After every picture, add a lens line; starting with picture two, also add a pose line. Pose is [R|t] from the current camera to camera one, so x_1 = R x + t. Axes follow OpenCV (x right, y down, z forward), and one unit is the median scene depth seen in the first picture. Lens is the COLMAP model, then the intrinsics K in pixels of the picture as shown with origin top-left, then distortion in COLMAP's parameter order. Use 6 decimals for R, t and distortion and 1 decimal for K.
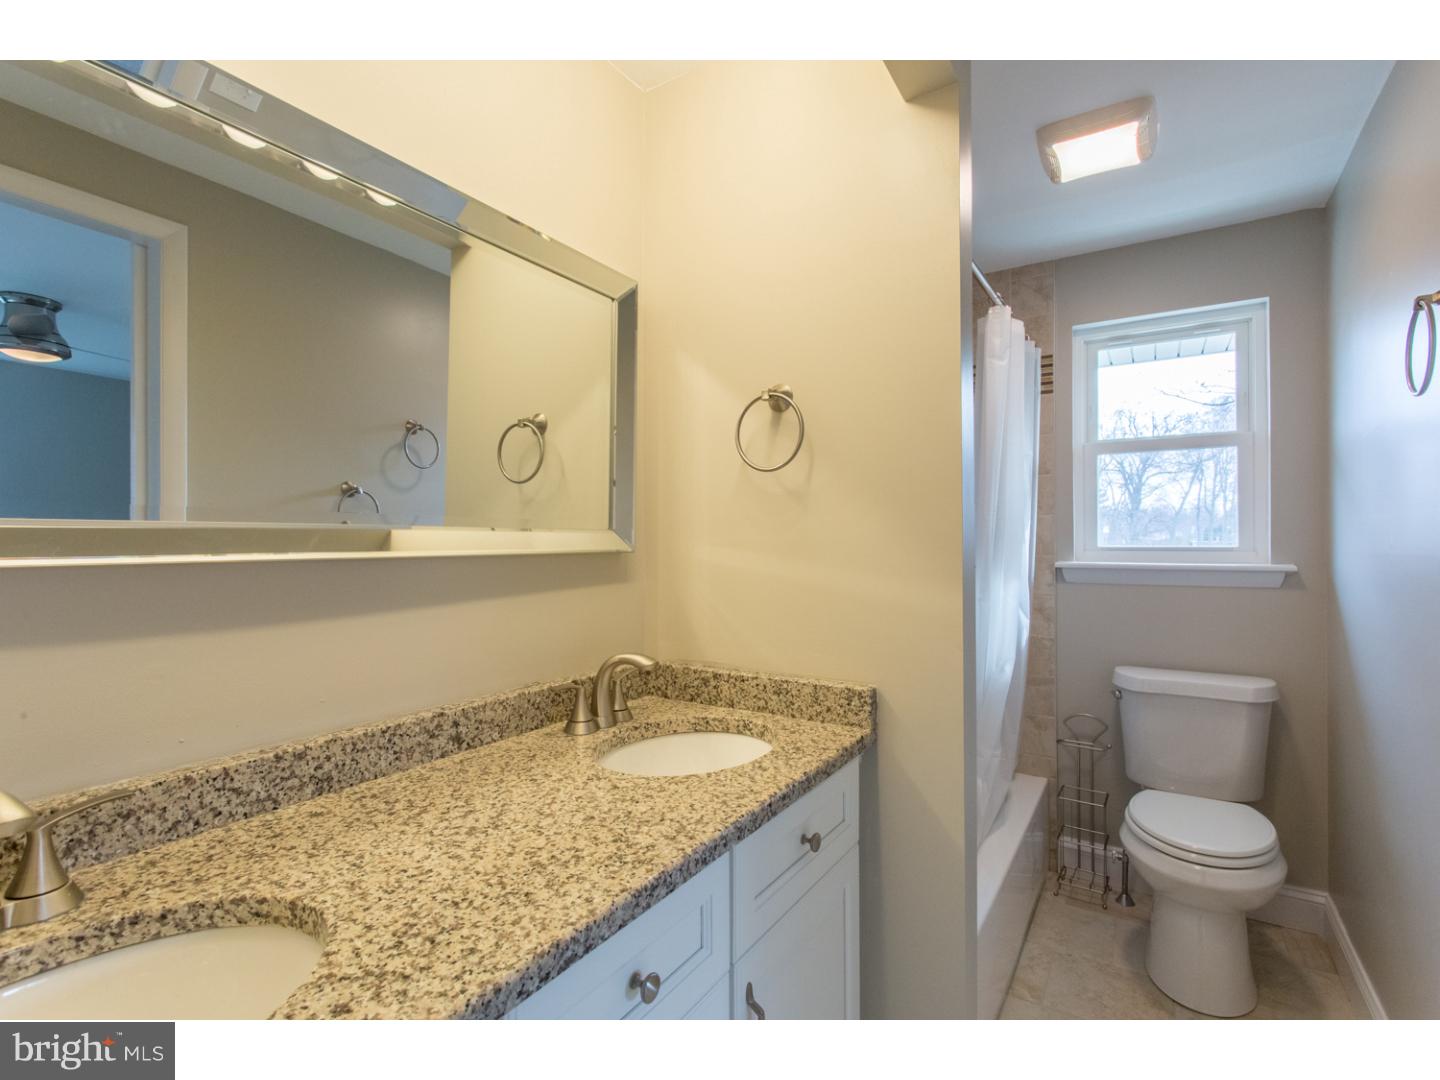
lens RADIAL K [[677.4, 0, 720.0], [0, 677.4, 540.0], [0, 0, 1]] dist [0.000954, 0.000708]
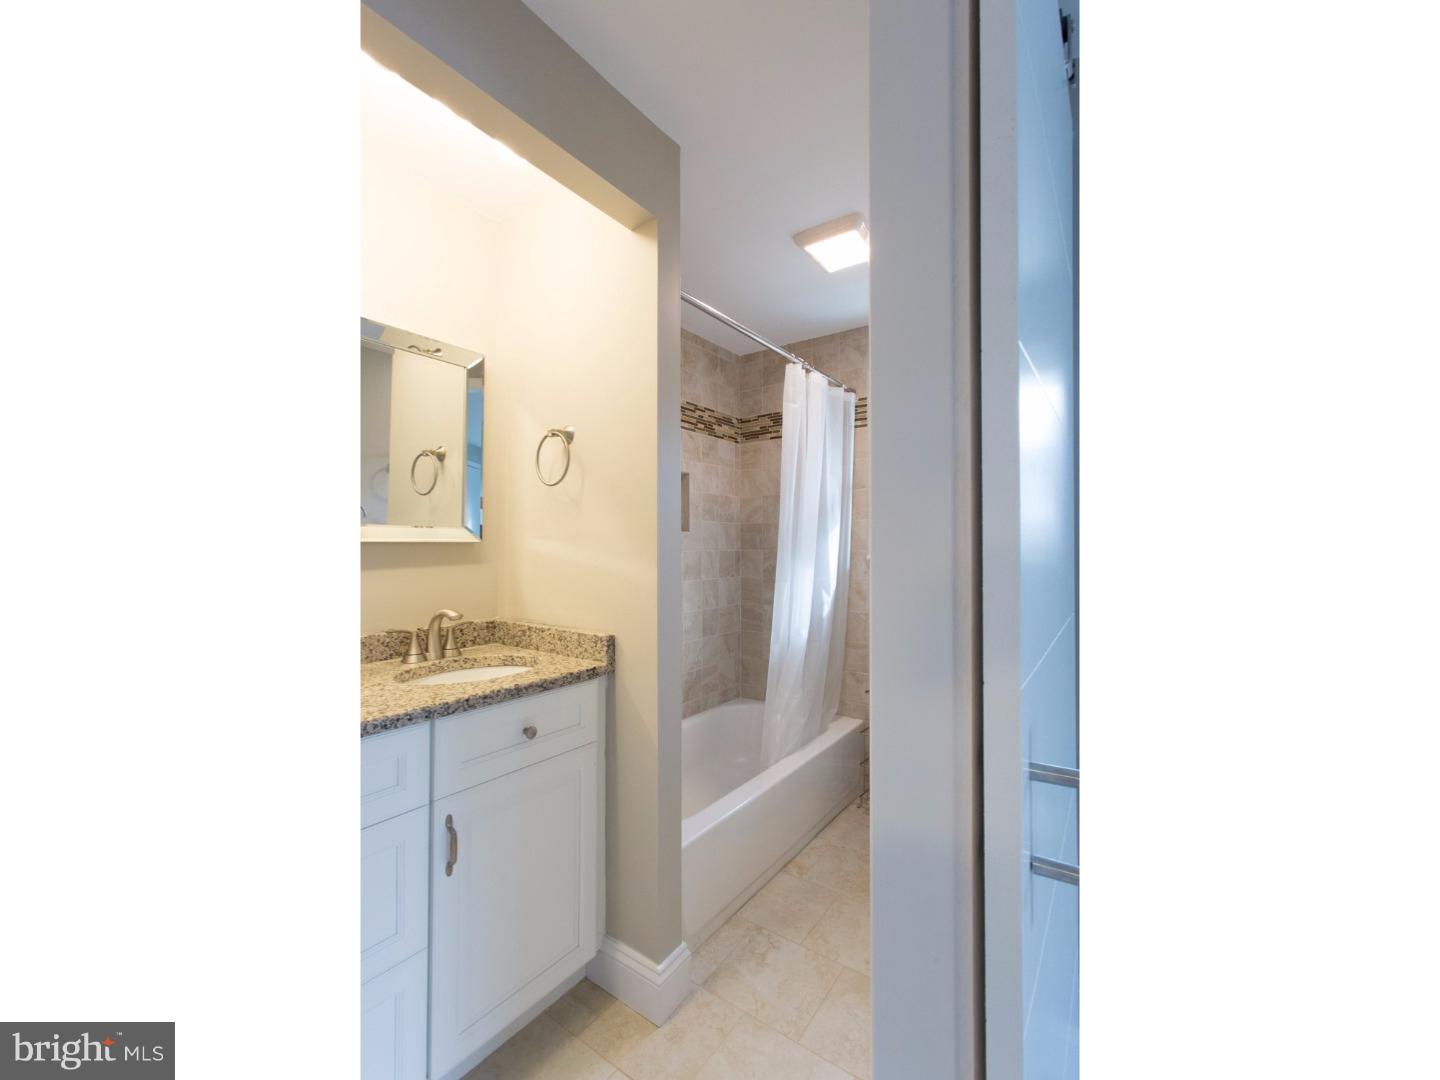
lens RADIAL K [[551.7, 0, 720.0], [0, 551.7, 540.0], [0, 0, 1]] dist [0.000066, 0.000049]
pose [[0.998271, 0.001501, -0.058762, 0.506651], [-0.001987, 0.999964, -0.008212, 0.023874], [0.058748, 0.008315, 0.998238, -0.157657]]
